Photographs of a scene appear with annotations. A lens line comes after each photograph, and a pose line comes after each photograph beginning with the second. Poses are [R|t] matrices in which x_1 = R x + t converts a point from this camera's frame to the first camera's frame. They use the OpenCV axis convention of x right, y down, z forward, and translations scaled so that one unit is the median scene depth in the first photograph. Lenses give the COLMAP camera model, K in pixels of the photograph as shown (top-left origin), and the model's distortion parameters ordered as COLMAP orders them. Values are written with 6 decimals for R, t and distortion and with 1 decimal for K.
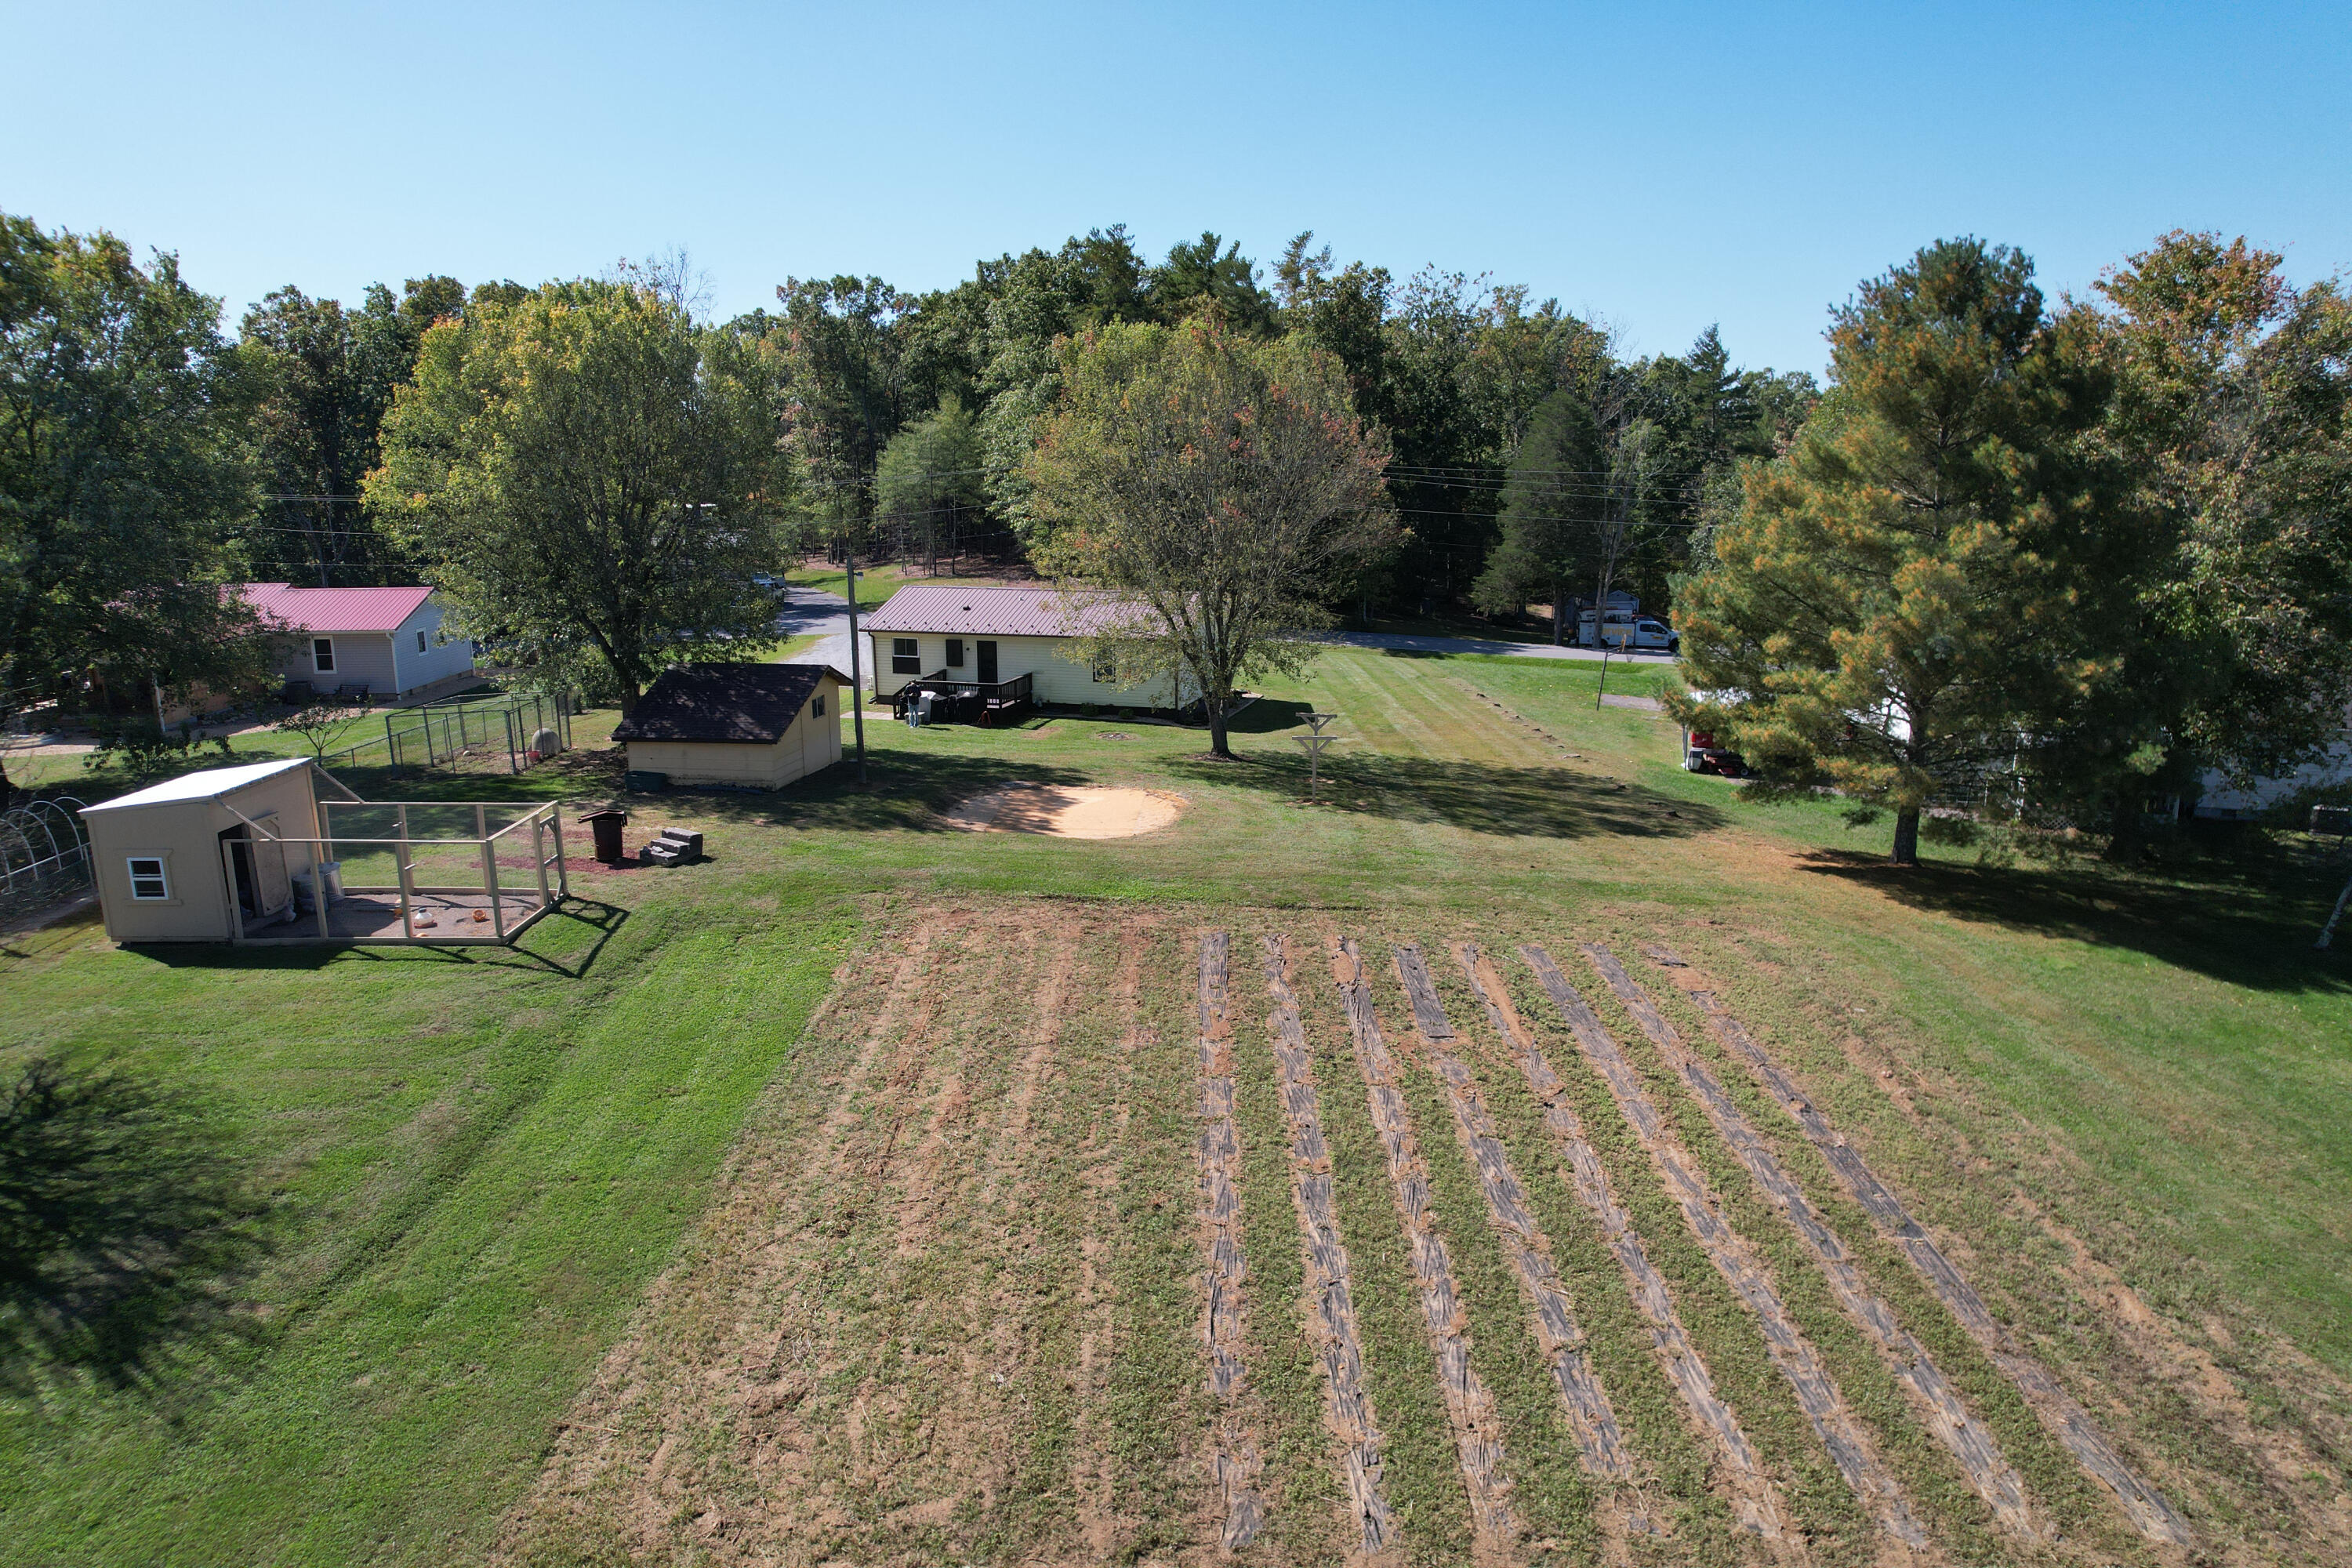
lens RADIAL K [[1497.8, 0, 1182.1], [0, 1497.8, 786.4], [0, 0, 1]] dist [-0.059657, 0.038460]
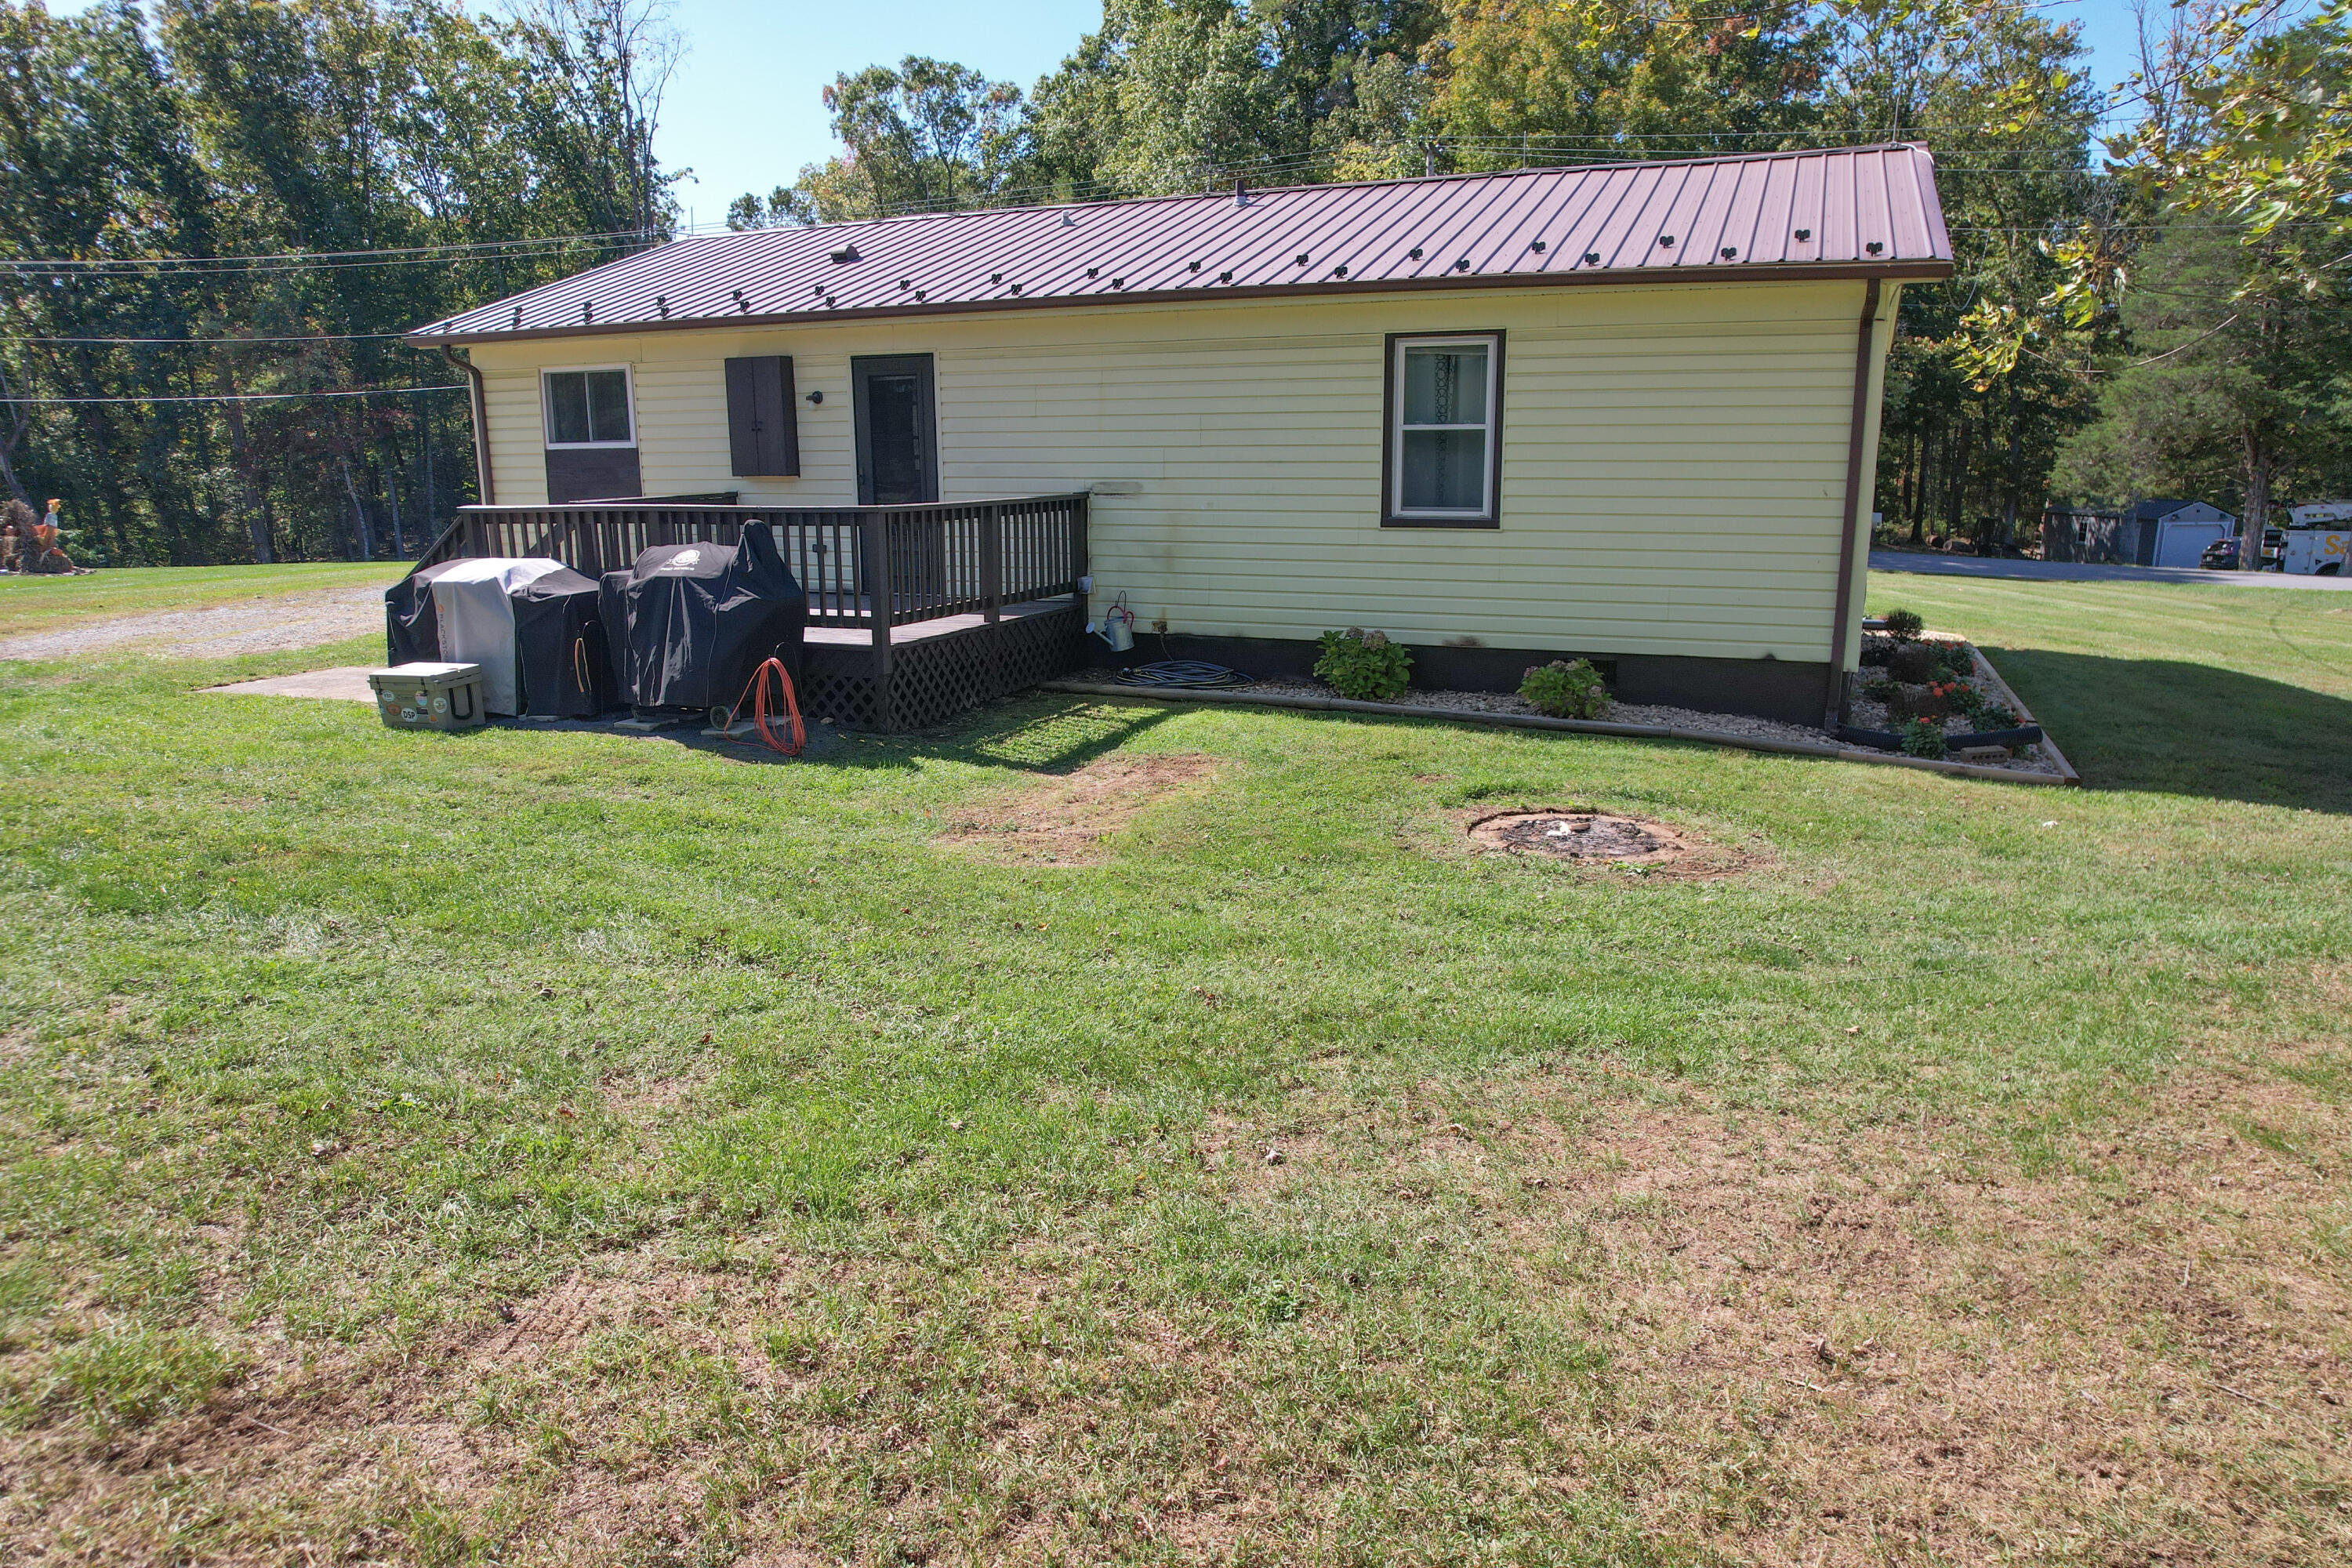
lens RADIAL K [[1497.8, 0, 1182.1], [0, 1497.8, 786.4], [0, 0, 1]] dist [-0.059657, 0.038460]
pose [[0.993868, 0.021436, -0.108476, -0.030655], [-0.020988, 0.999766, 0.005273, -0.017473], [0.108564, -0.002964, 0.994085, 0.387461]]
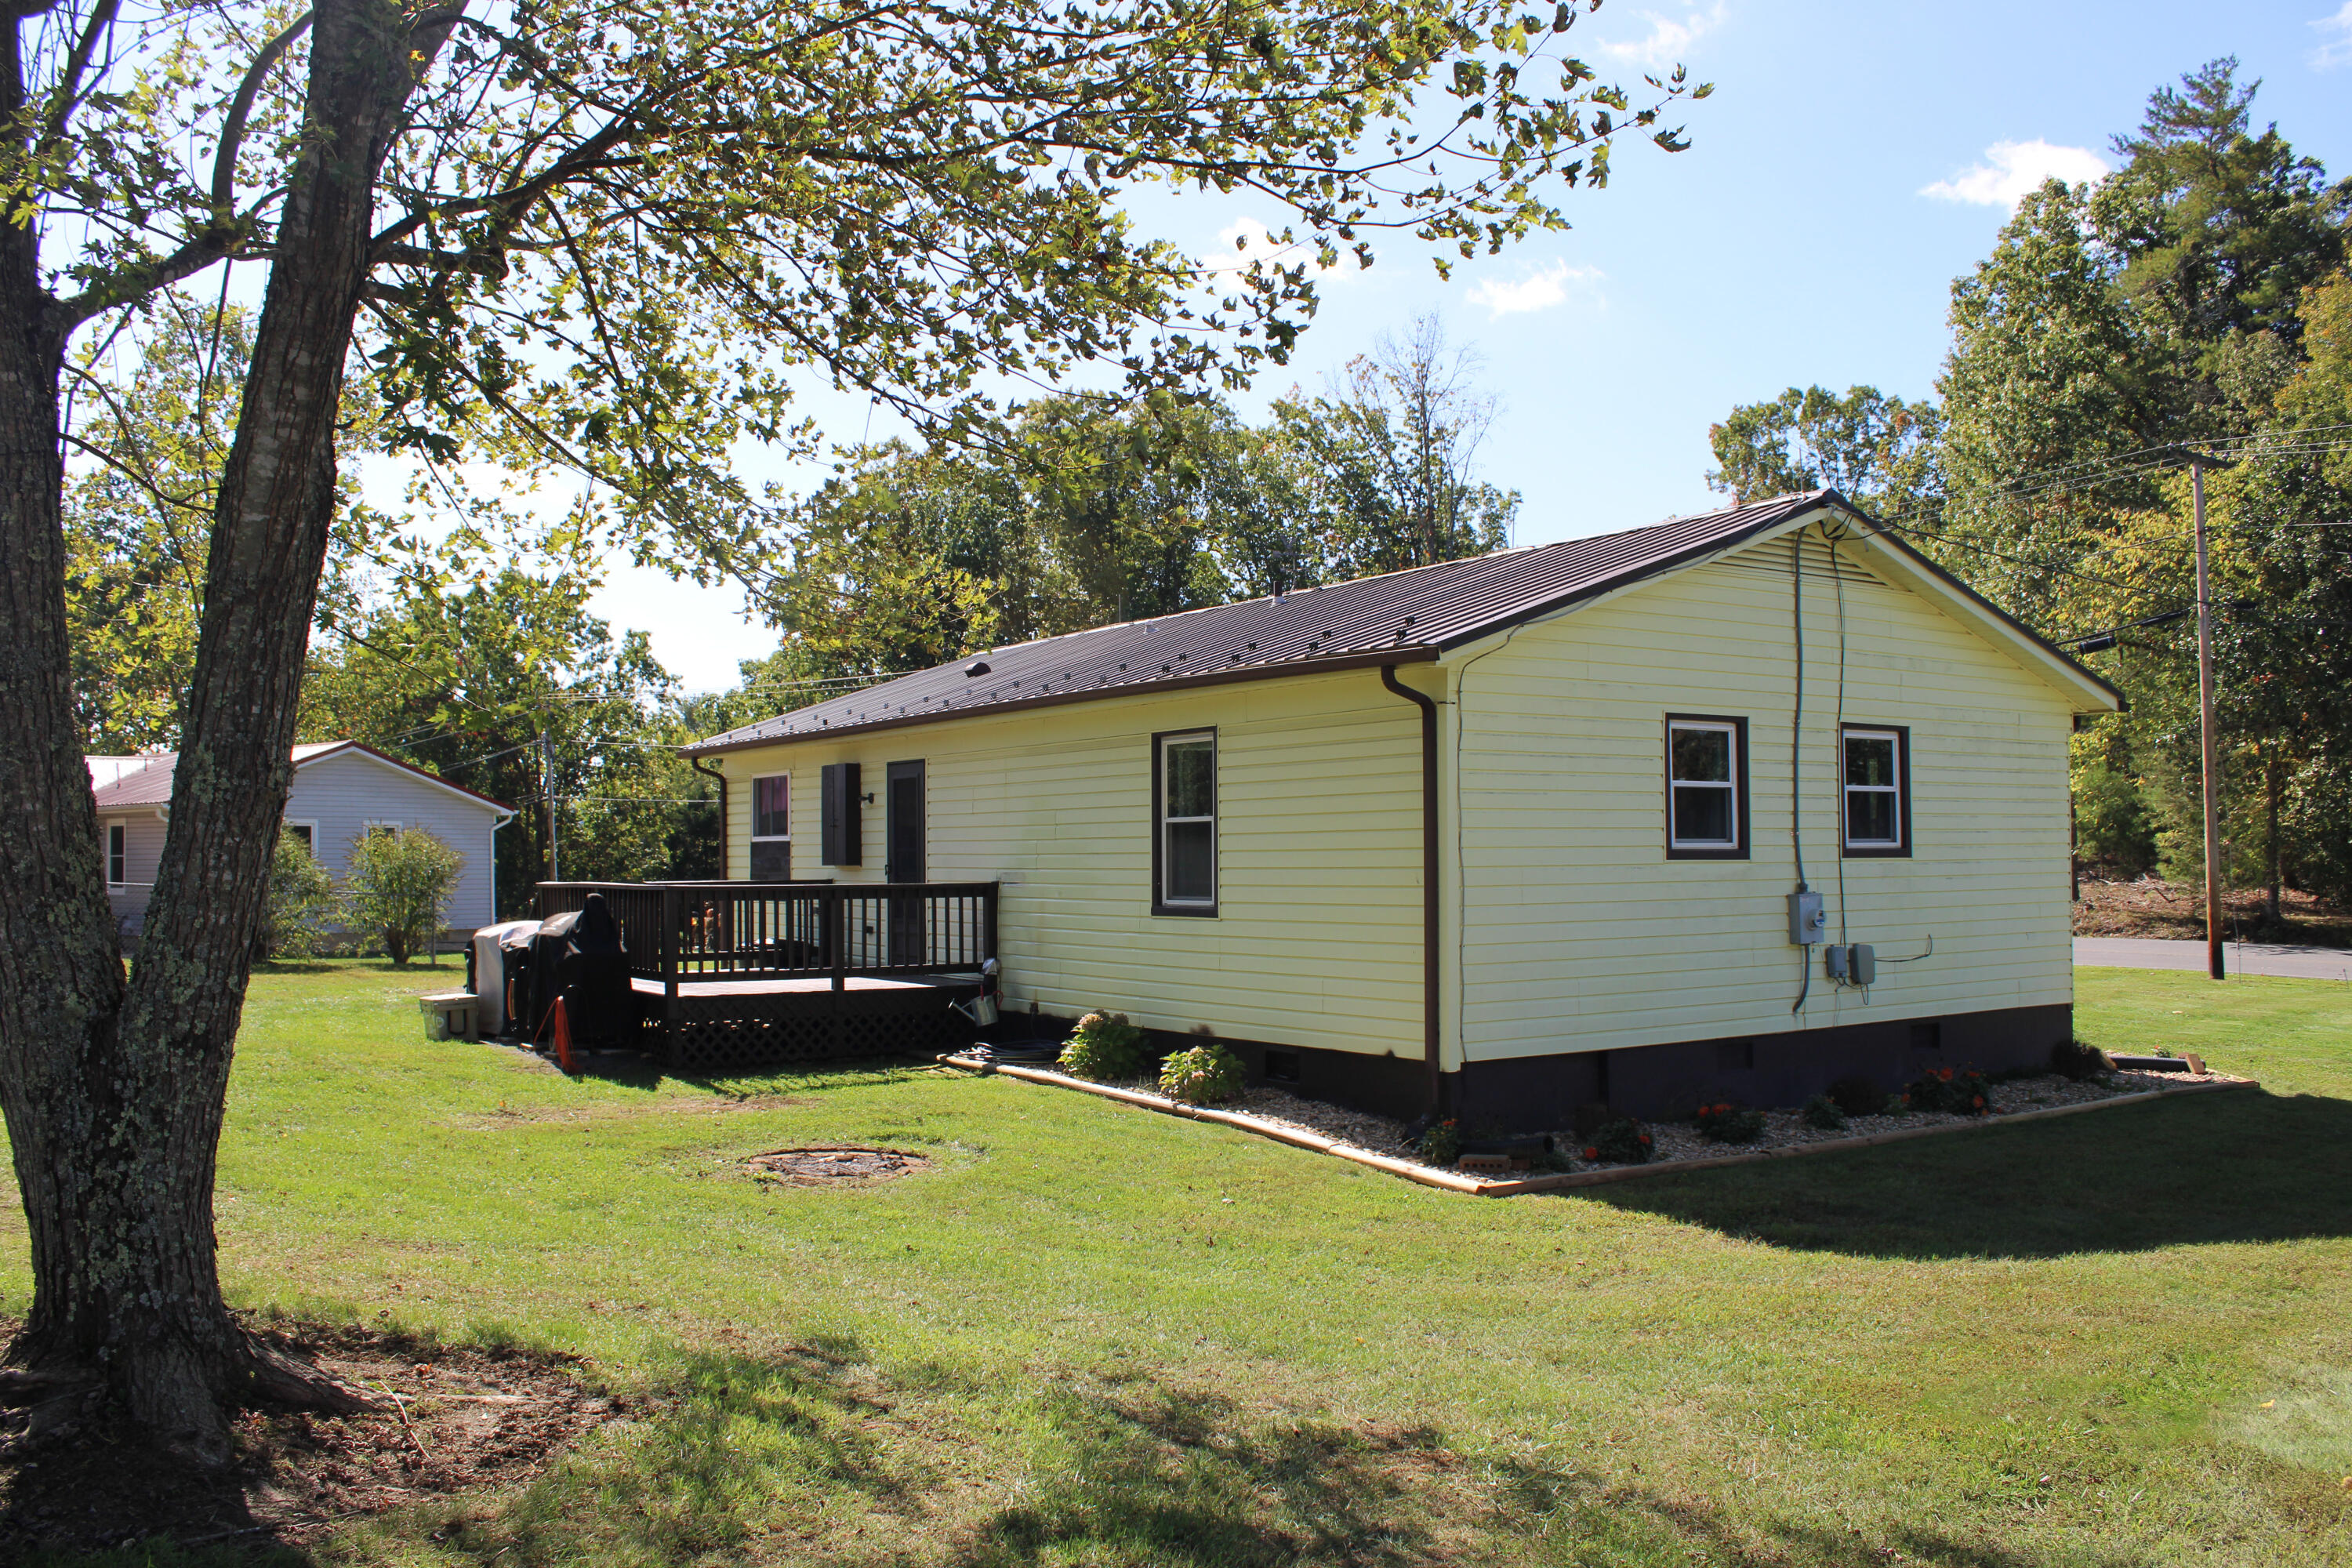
lens RADIAL K [[1942.2, 0, 1166.7], [0, 1942.2, 785.8], [0, 0, 1]] dist [-0.161568, 0.130774]
pose [[0.766129, -0.025666, -0.642174, 0.056542], [-0.134709, 0.970594, -0.199503, -0.016737], [0.628411, 0.239352, 0.740142, 0.388094]]
